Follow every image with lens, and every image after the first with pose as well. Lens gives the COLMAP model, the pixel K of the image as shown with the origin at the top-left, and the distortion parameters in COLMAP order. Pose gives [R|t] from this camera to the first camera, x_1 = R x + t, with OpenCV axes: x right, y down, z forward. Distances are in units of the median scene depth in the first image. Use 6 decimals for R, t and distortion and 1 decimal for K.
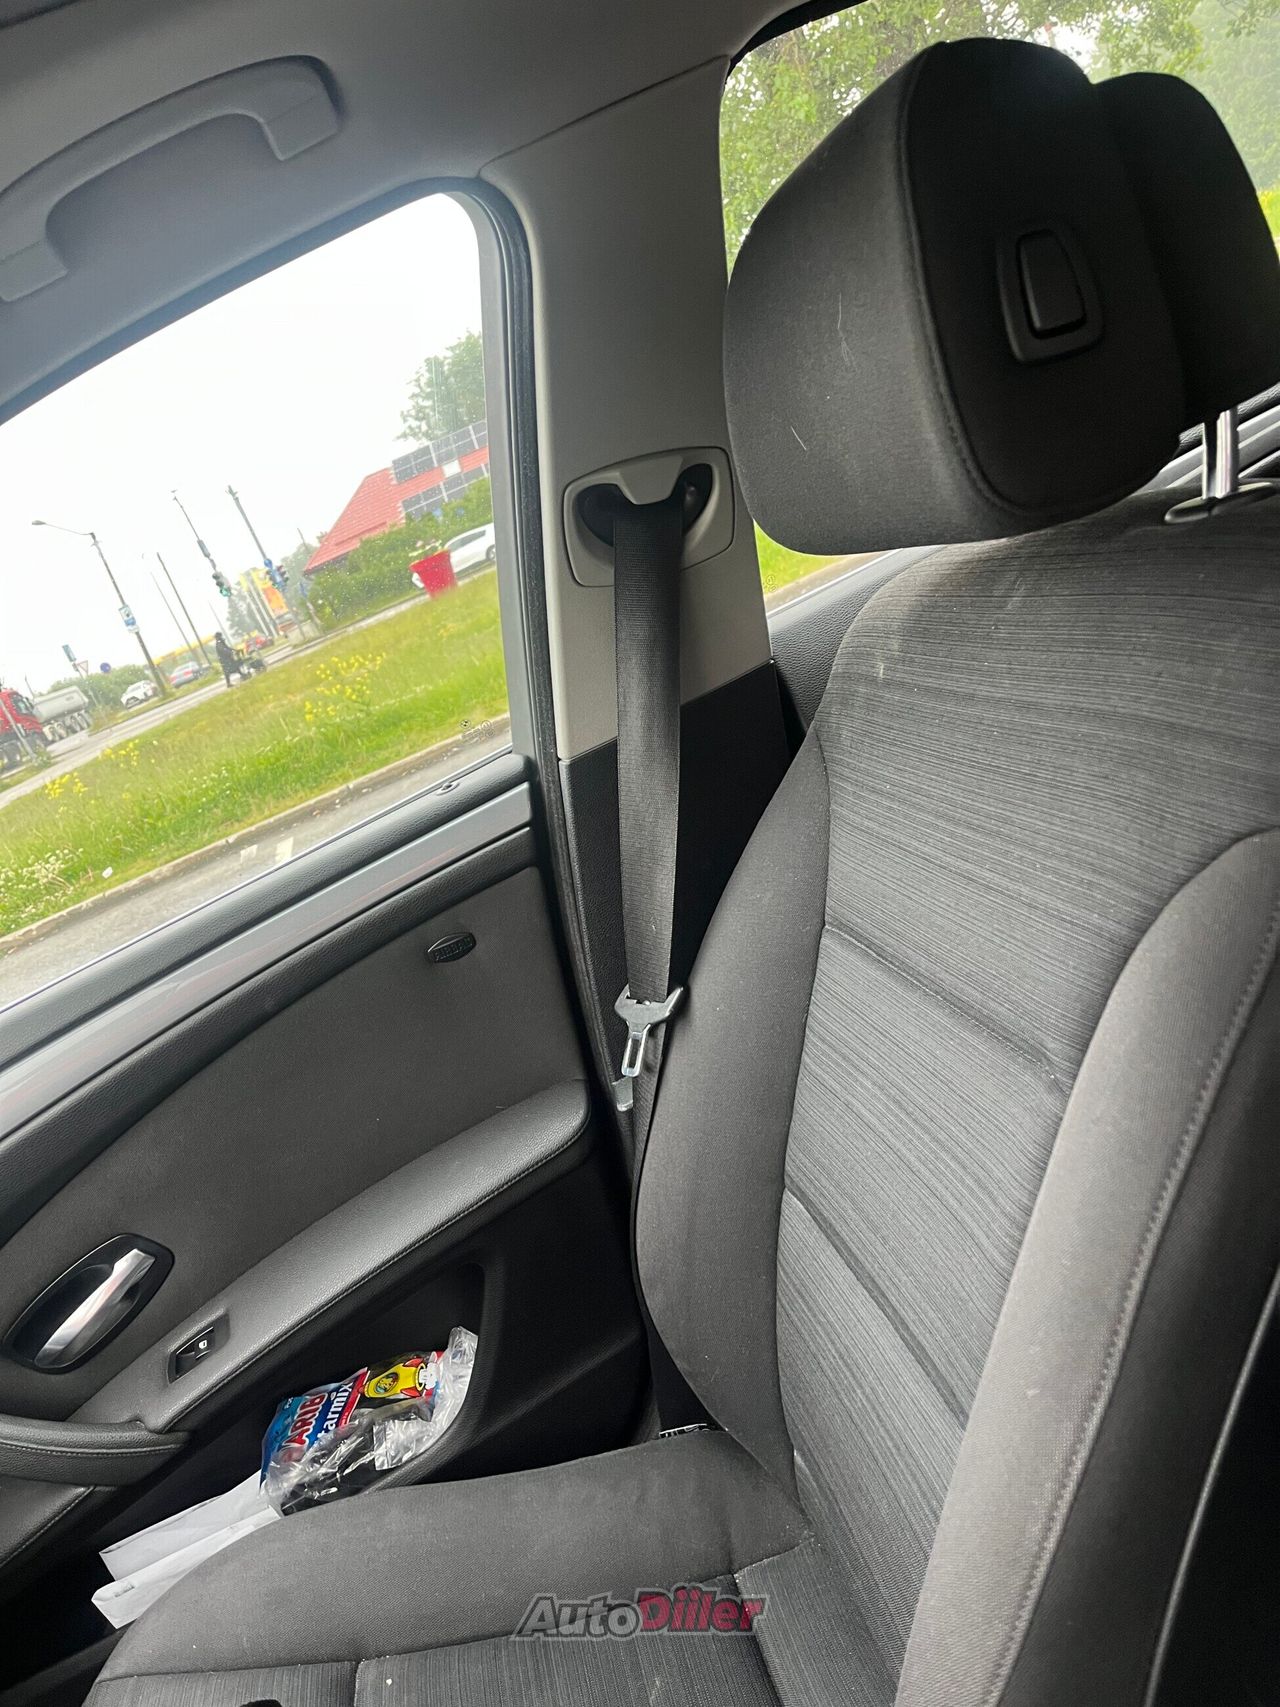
lens RADIAL K [[1250.6, 0, 640.0], [0, 1250.6, 853.5], [0, 0, 1]] dist [0.064272, -0.082616]
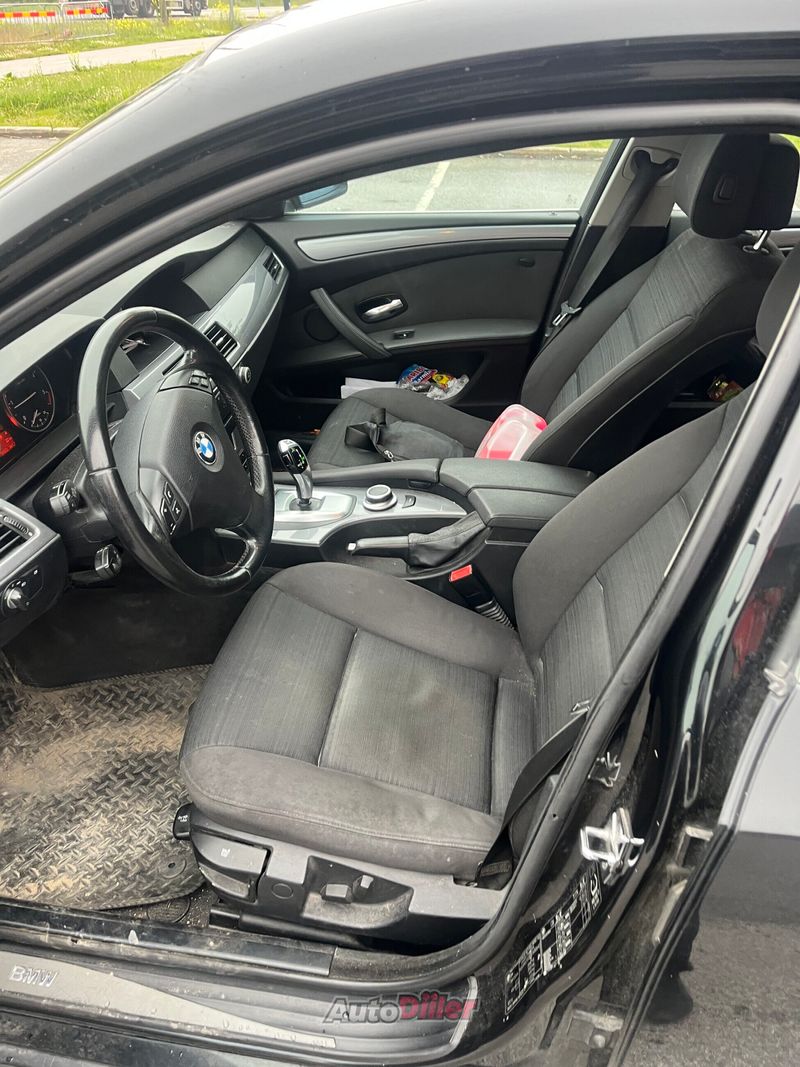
lens RADIAL K [[781.7, 0, 400.0], [0, 781.7, 533.5], [0, 0, 1]] dist [0.064272, -0.082616]
pose [[0.846630, 0.526345, -0.078604, 0.095948], [-0.460943, 0.799078, 0.386012, 0.001476], [0.265986, -0.290577, 0.919139, -1.129334]]
